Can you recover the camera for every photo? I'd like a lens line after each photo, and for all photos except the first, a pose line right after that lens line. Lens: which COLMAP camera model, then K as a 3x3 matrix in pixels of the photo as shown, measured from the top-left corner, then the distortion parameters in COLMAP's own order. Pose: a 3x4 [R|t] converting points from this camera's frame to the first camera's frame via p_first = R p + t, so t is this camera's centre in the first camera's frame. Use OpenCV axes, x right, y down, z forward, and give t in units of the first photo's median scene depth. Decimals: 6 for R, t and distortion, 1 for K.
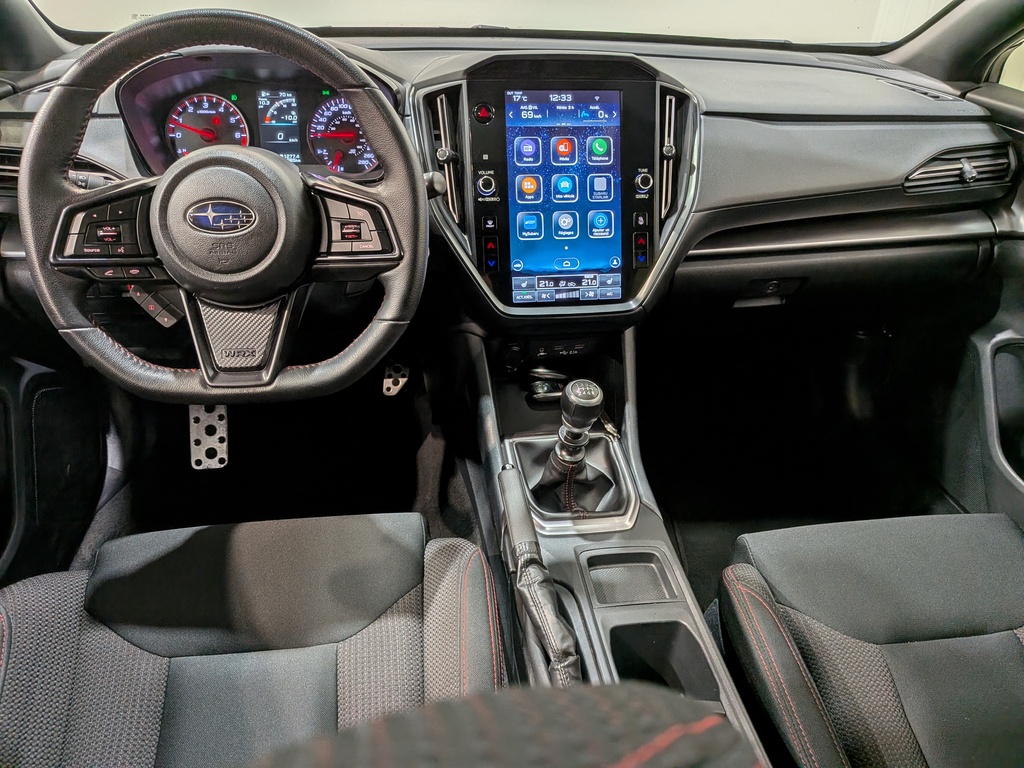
lens RADIAL K [[770.5, 0, 517.8], [0, 770.5, 396.4], [0, 0, 1]] dist [0.089610, -0.182237]
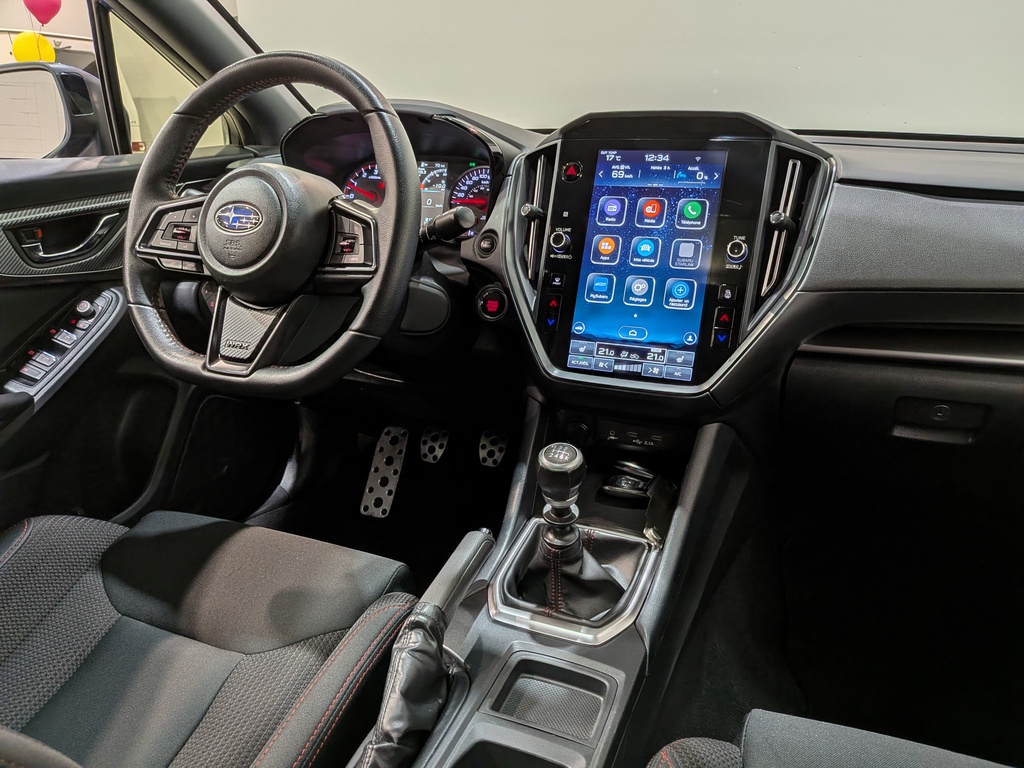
lens RADIAL K [[763.4, 0, 512.0], [0, 763.4, 384.0], [0, 0, 1]] dist [0.126480, -0.238713]
pose [[0.858736, 0.138162, -0.493440, 0.389131], [-0.243449, 0.957348, -0.155620, 0.054512], [0.450894, 0.253764, 0.855745, 0.206668]]
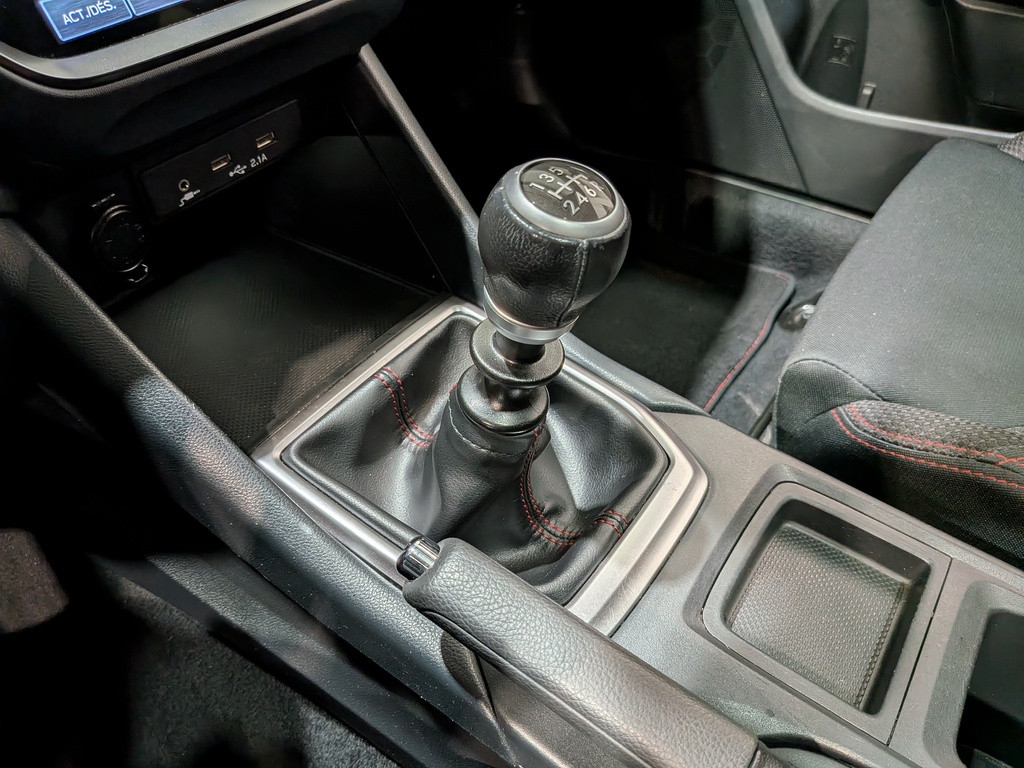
lens RADIAL K [[778.8, 0, 512.0], [0, 778.8, 384.0], [0, 0, 1]] dist [-0.002132, -0.001297]
pose [[0.702161, -0.516309, 0.490301, -0.093428], [0.394028, 0.855321, 0.336404, -0.047253], [-0.593053, -0.043017, 0.804014, 0.681151]]
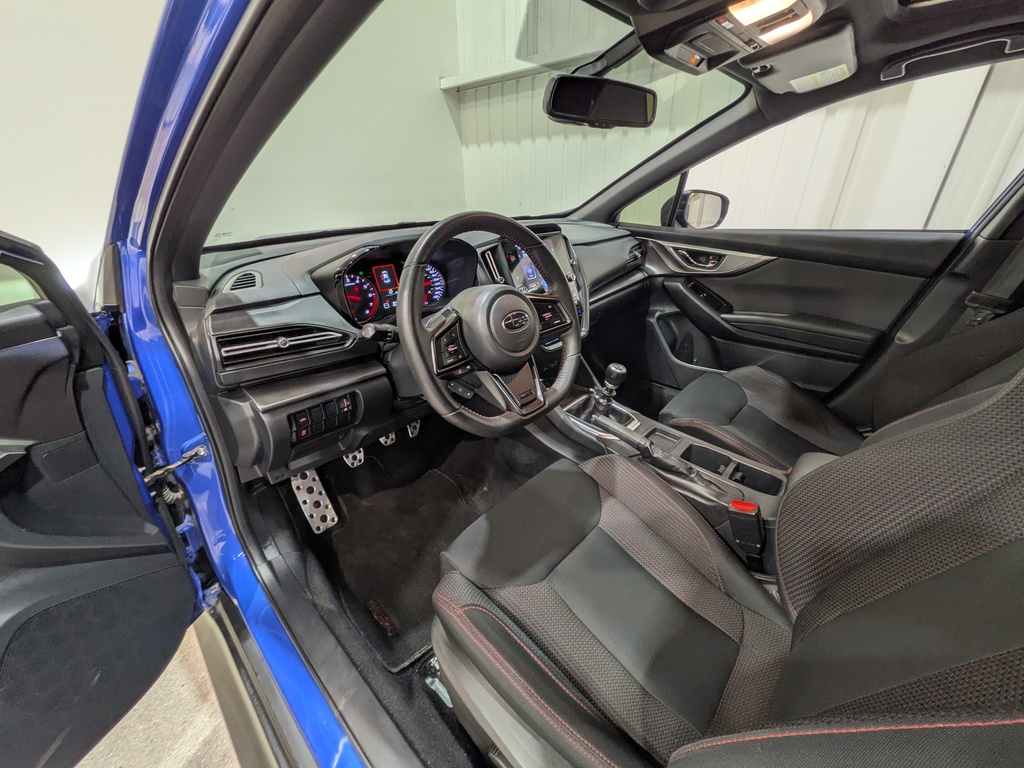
lens RADIAL K [[415.8, 0, 527.8], [0, 415.8, 381.9], [0, 0, 1]] dist [-0.000272, -0.000005]
pose [[0.767288, -0.311051, 0.560818, -0.682494], [0.352083, 0.935237, 0.037012, -0.090327], [-0.536010, 0.169055, 0.827111, 0.154840]]
